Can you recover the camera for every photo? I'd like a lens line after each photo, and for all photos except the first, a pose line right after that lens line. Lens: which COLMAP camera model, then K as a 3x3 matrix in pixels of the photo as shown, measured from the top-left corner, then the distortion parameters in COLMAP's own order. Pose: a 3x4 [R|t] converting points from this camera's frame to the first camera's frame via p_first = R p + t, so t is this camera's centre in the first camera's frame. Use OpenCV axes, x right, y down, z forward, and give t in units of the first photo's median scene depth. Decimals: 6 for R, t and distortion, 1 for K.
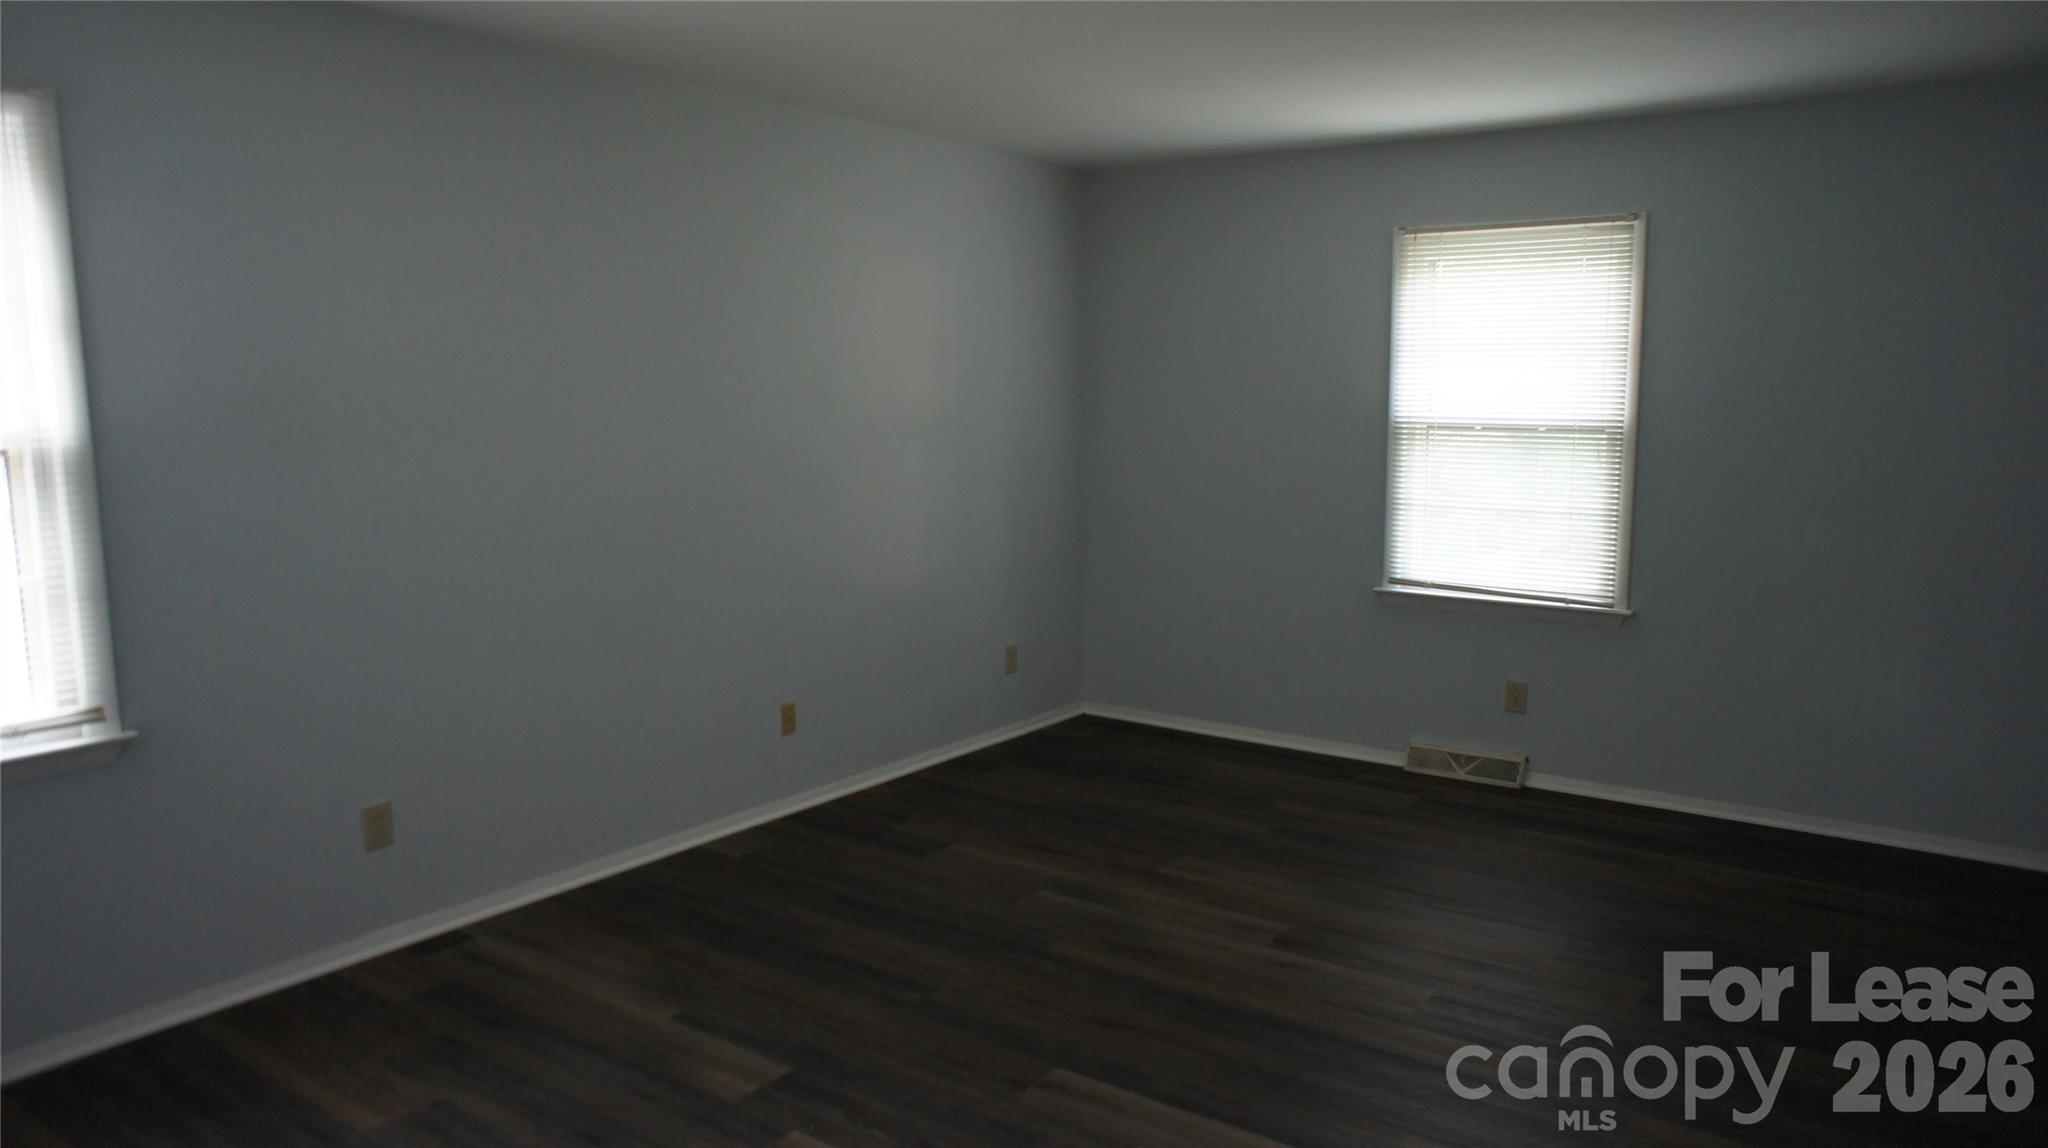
lens RADIAL K [[1392.6, 0, 1017.1], [0, 1392.6, 559.0], [0, 0, 1]] dist [-0.041630, 0.065841]
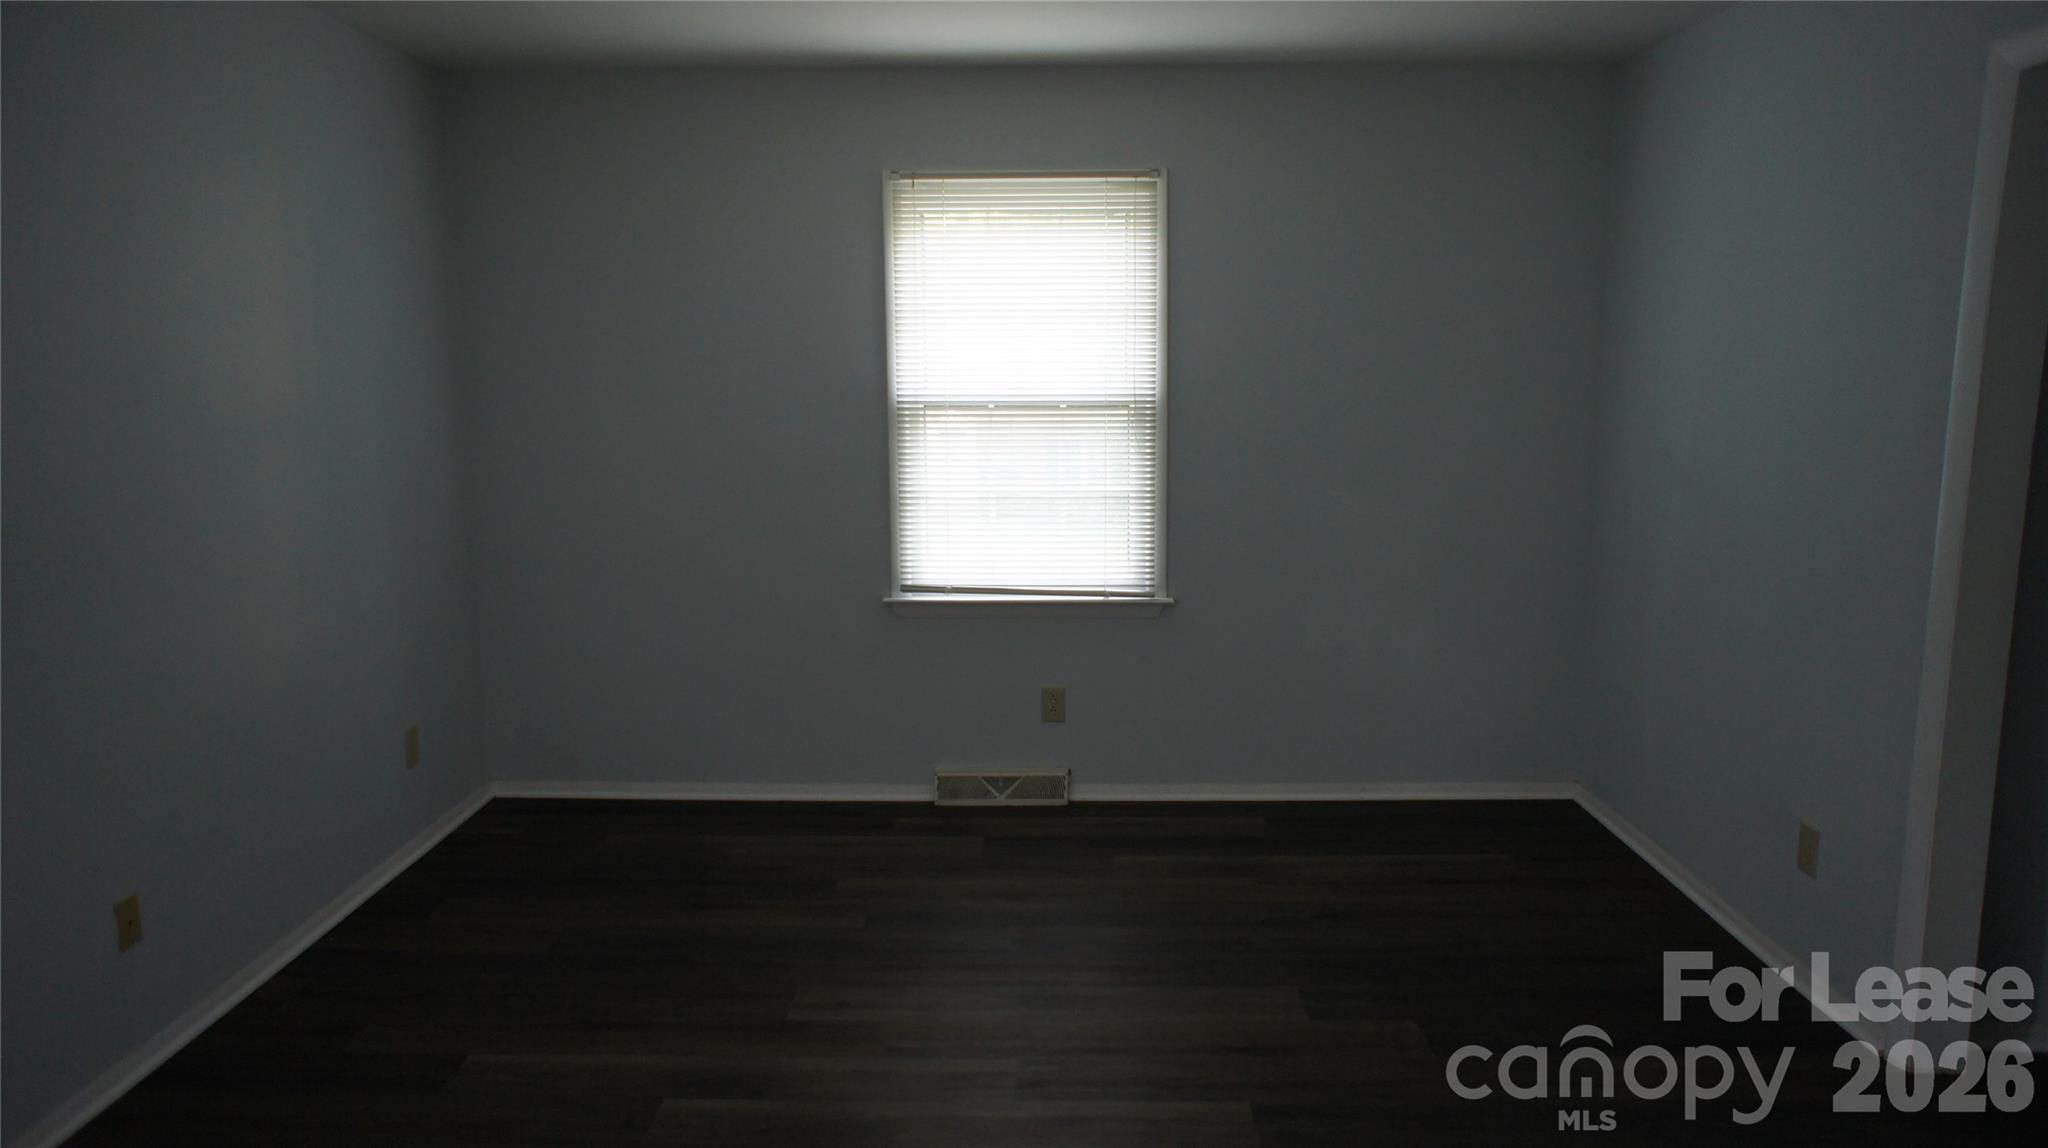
lens RADIAL K [[1392.6, 0, 1034.3], [0, 1392.6, 567.7], [0, 0, 1]] dist [-0.041630, 0.065841]
pose [[0.823639, -0.088665, 0.560140, -0.148966], [0.076897, 0.996041, 0.044593, -0.030350], [-0.561877, 0.006345, 0.827197, 0.259742]]
